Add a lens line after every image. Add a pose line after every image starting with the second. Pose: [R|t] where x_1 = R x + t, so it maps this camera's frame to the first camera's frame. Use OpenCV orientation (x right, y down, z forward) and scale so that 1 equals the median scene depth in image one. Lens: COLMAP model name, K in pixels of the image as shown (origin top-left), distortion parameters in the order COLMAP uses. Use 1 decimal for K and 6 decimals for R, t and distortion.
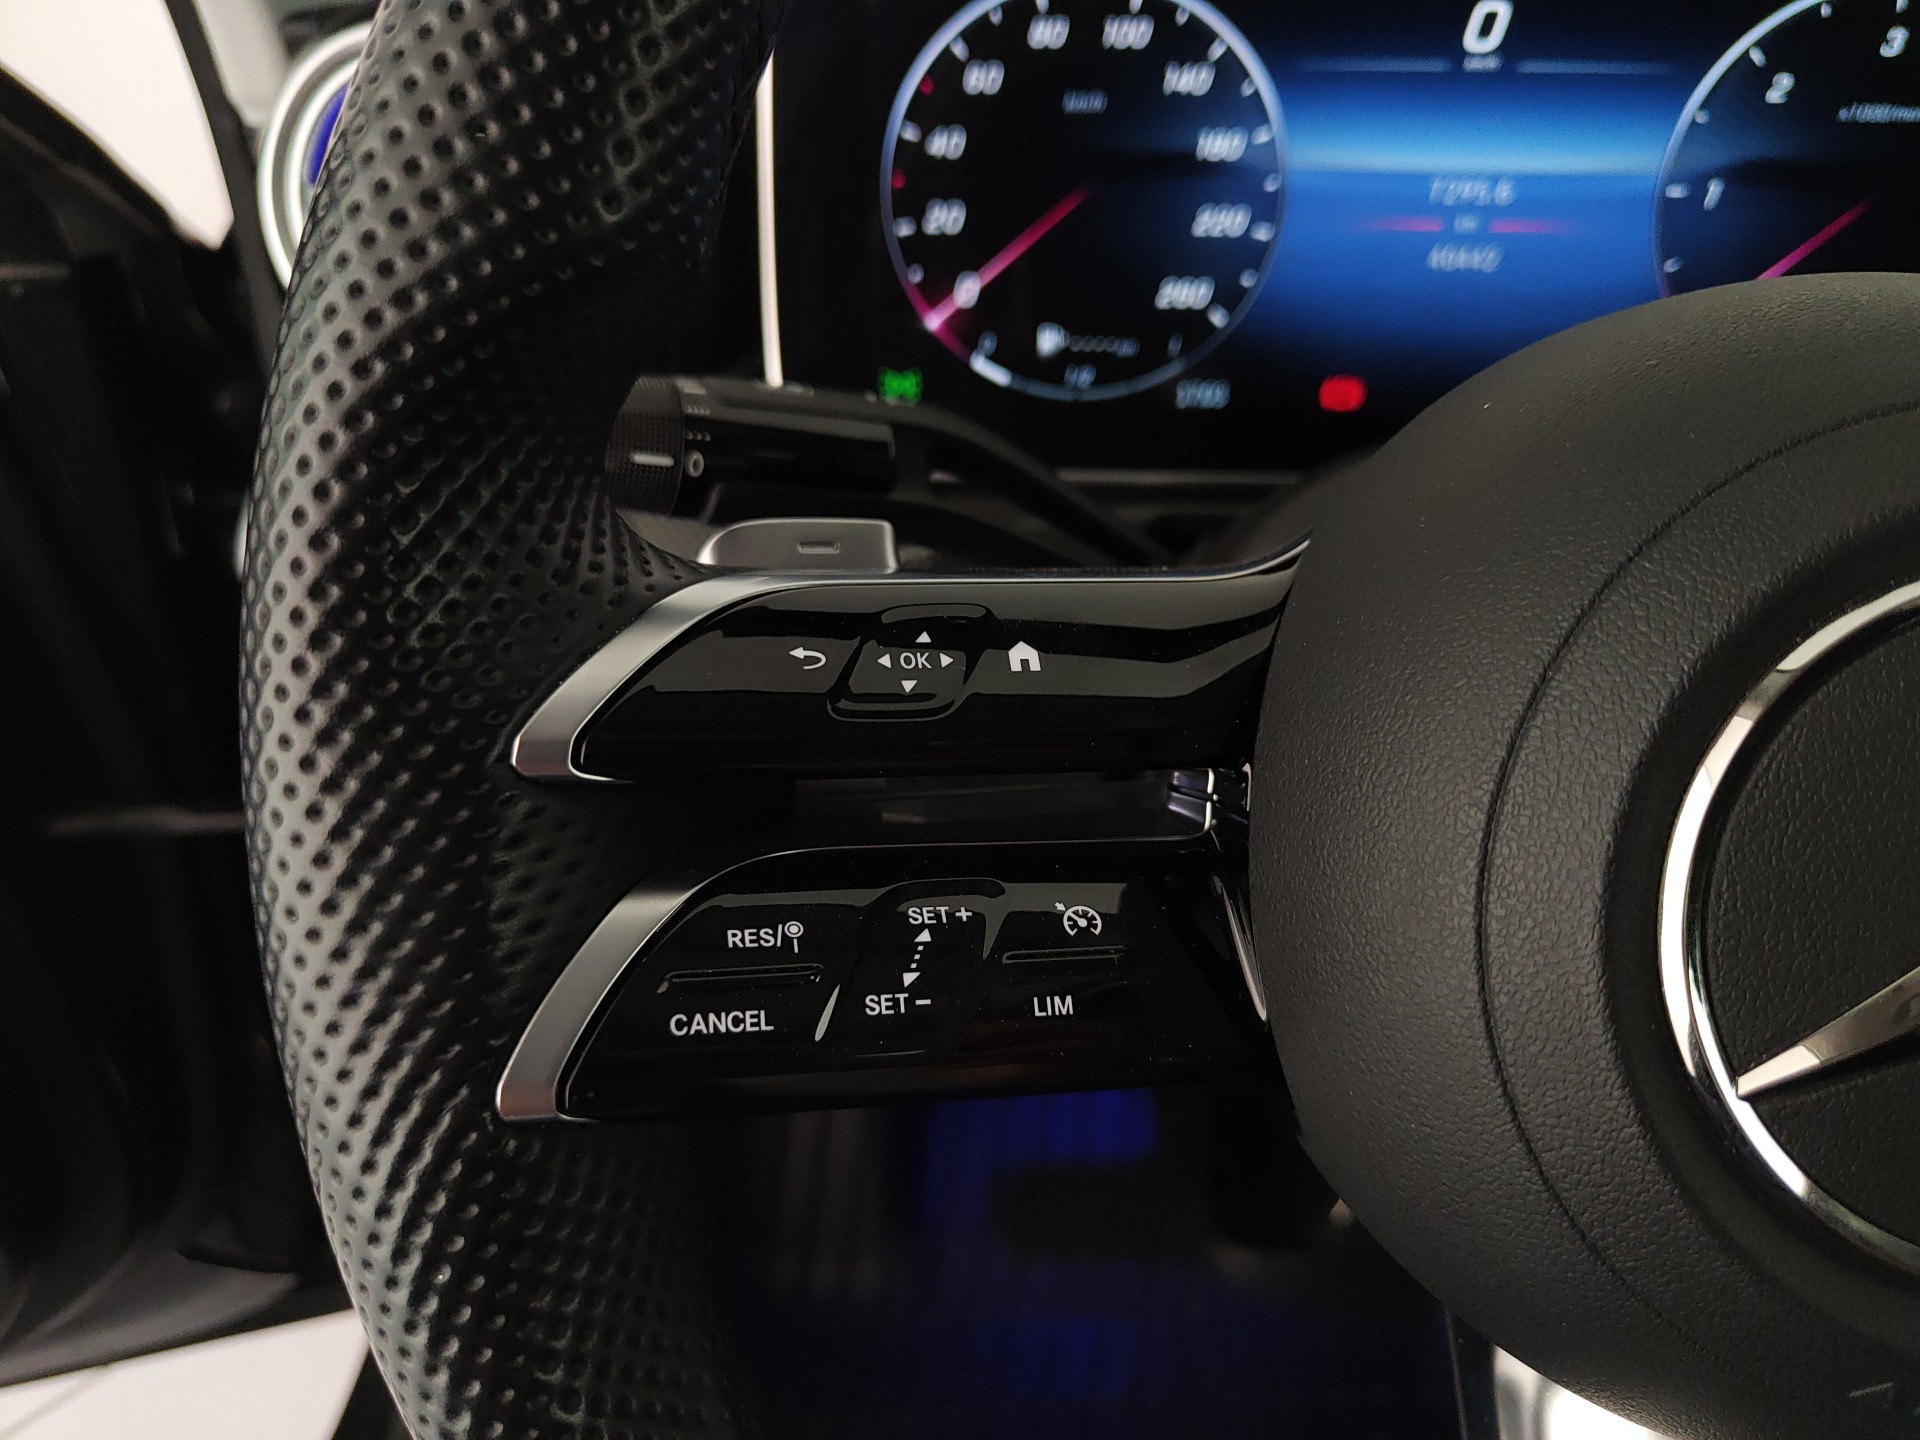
lens RADIAL K [[1559.9, 0, 960.0], [0, 1559.9, 720.0], [0, 0, 1]] dist [-0.047801, 0.013052]
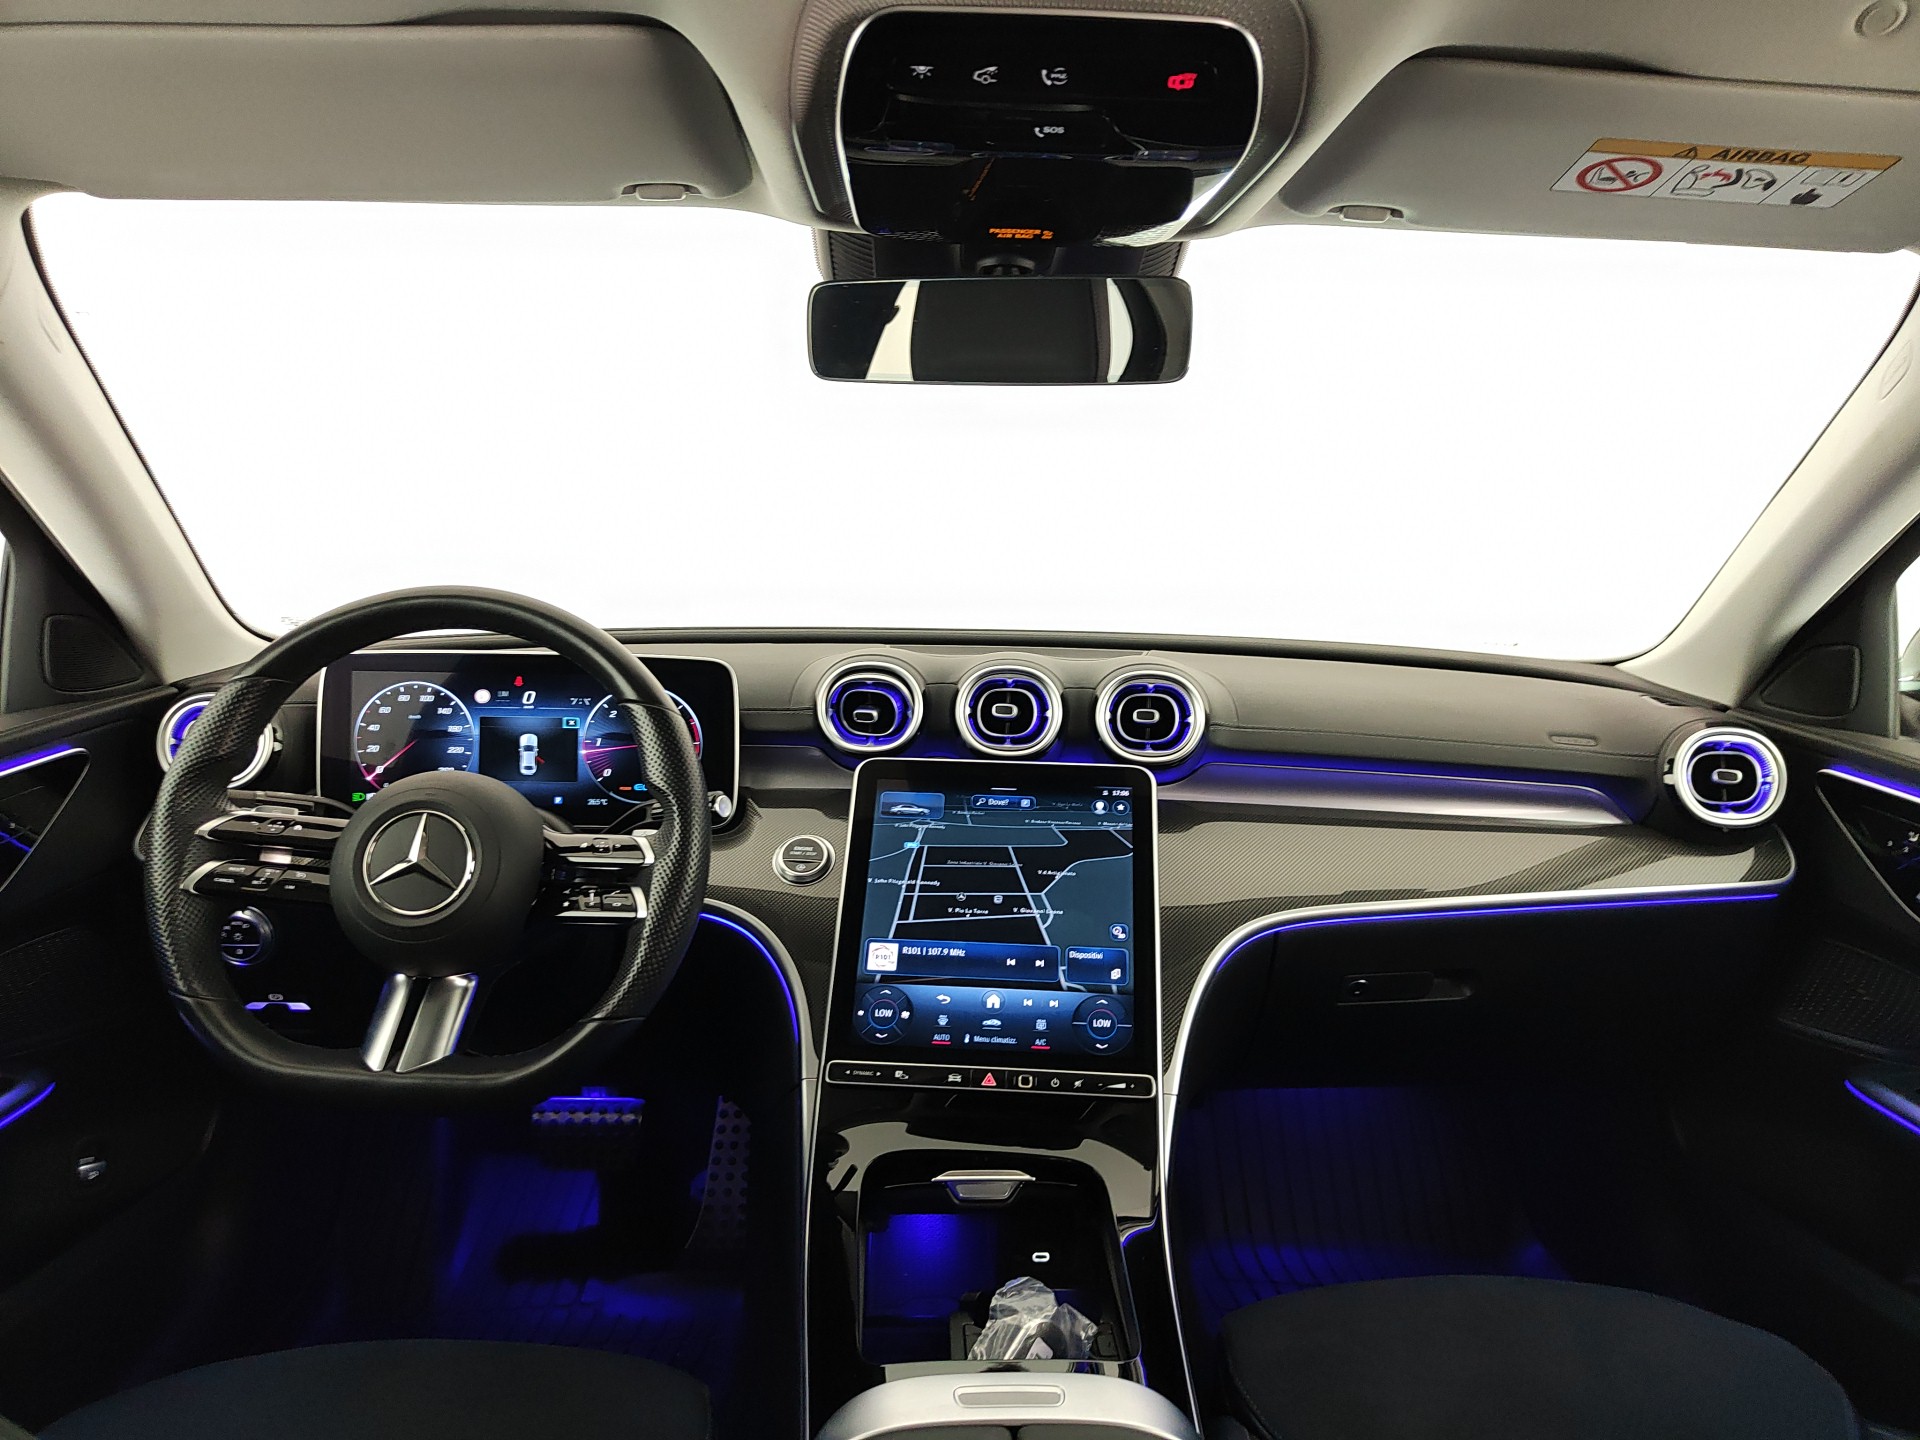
lens RADIAL K [[1437.2, 0, 958.5], [0, 1437.2, 652.0], [0, 0, 1]] dist [0.036571, -0.000523]
pose [[0.992714, 0.014020, 0.119680, 2.120169], [0.030032, 0.933081, -0.358411, 1.572575], [-0.116696, 0.359394, 0.925861, -5.192784]]
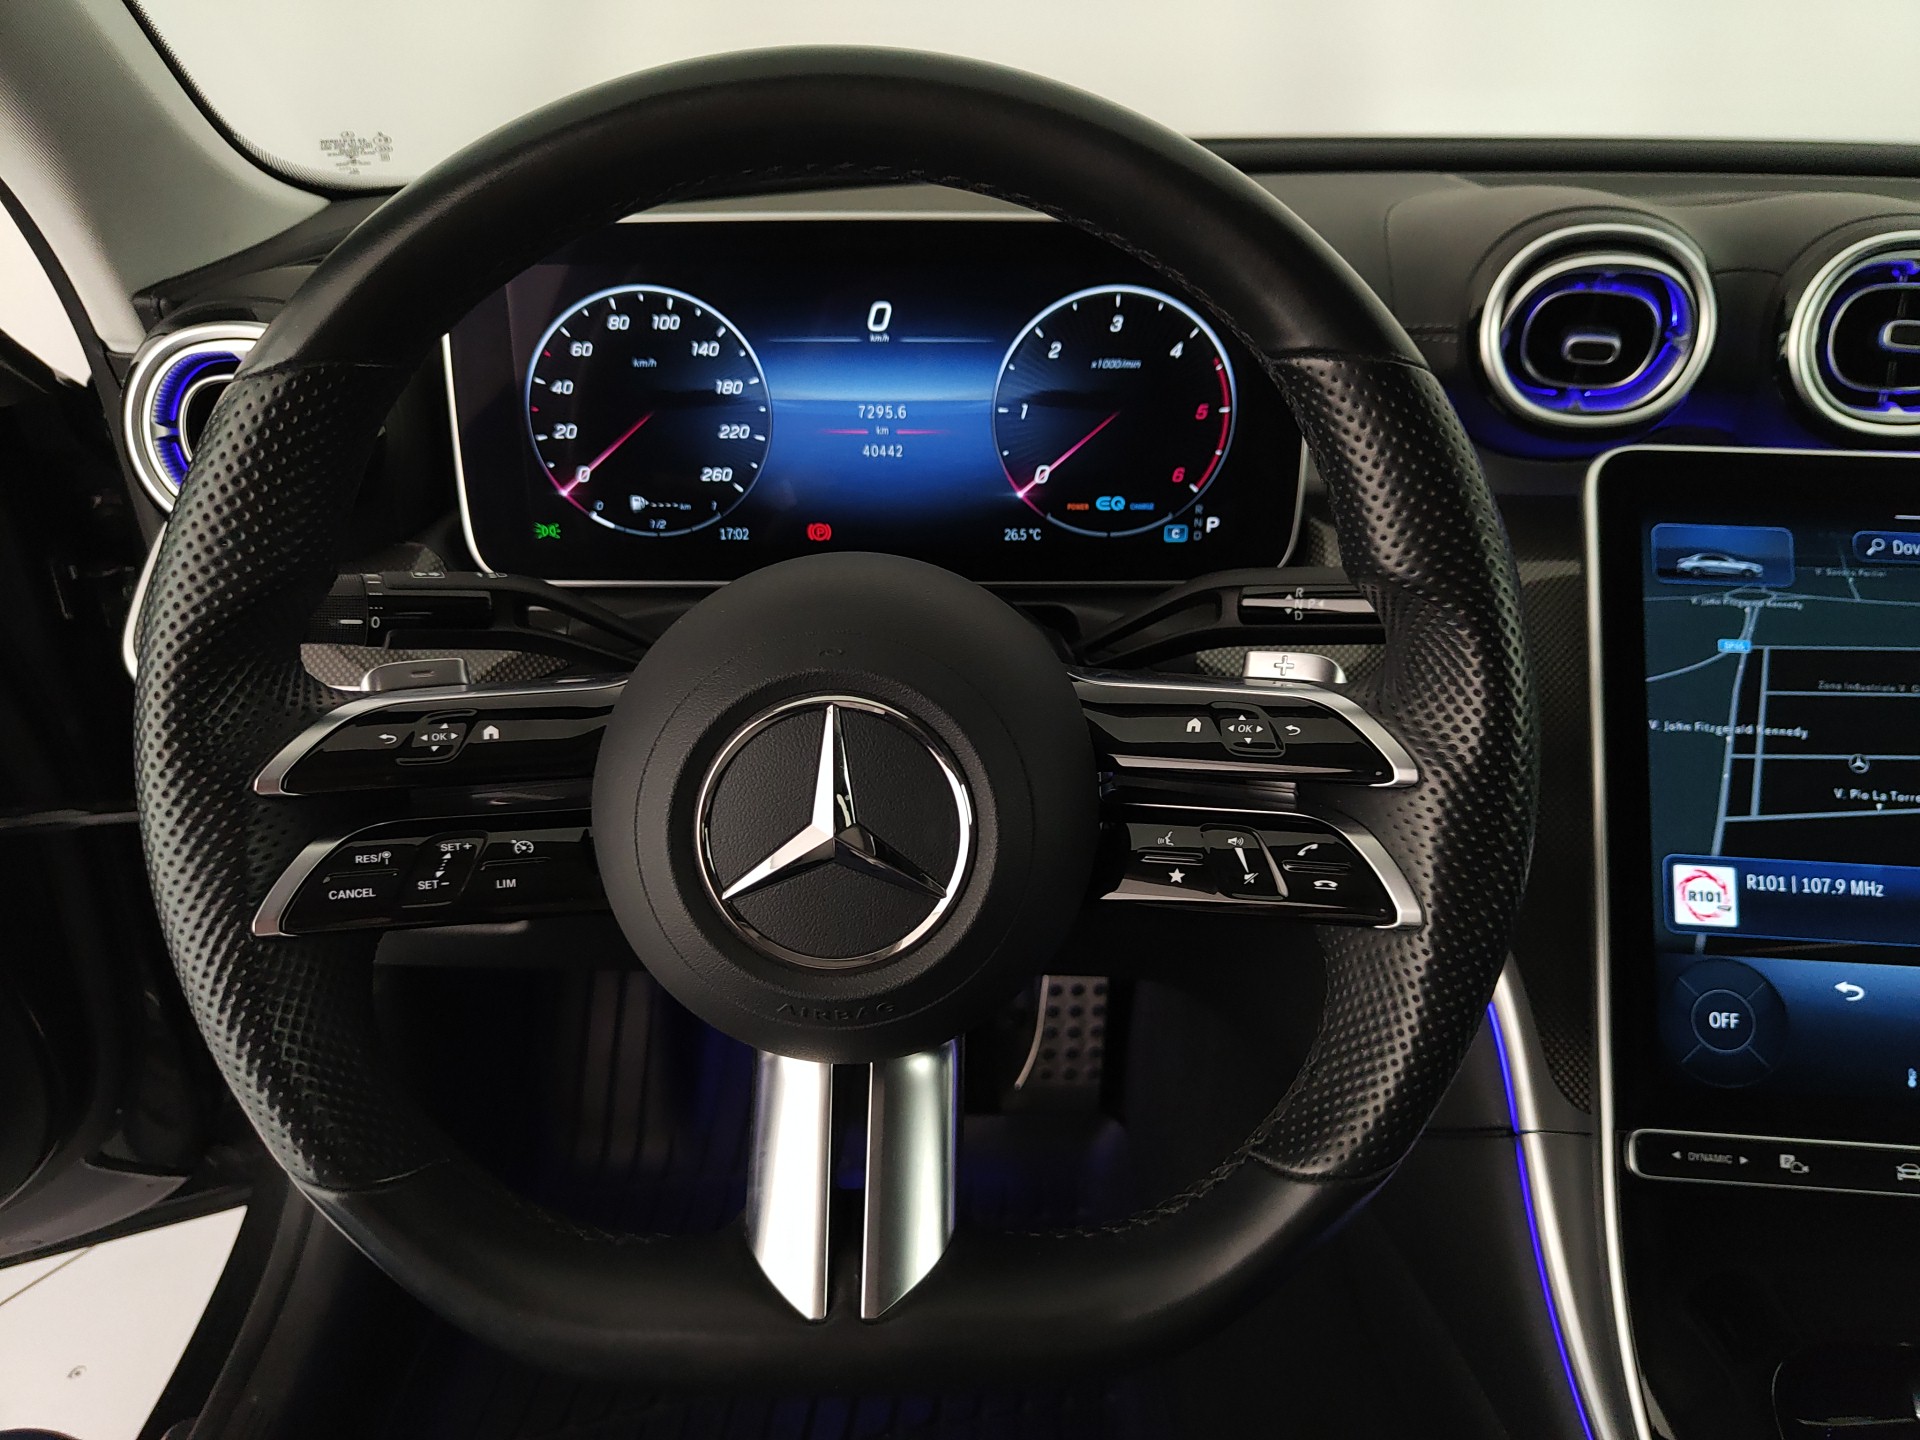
lens RADIAL K [[1407.6, 0, 923.1], [0, 1407.6, 724.4], [0, 0, 1]] dist [-0.007604, 0.002254]
pose [[0.995884, -0.033712, 0.084129, 0.552569], [0.031896, 0.999230, 0.022838, -0.088369], [-0.084834, -0.020060, 0.996193, -1.232997]]
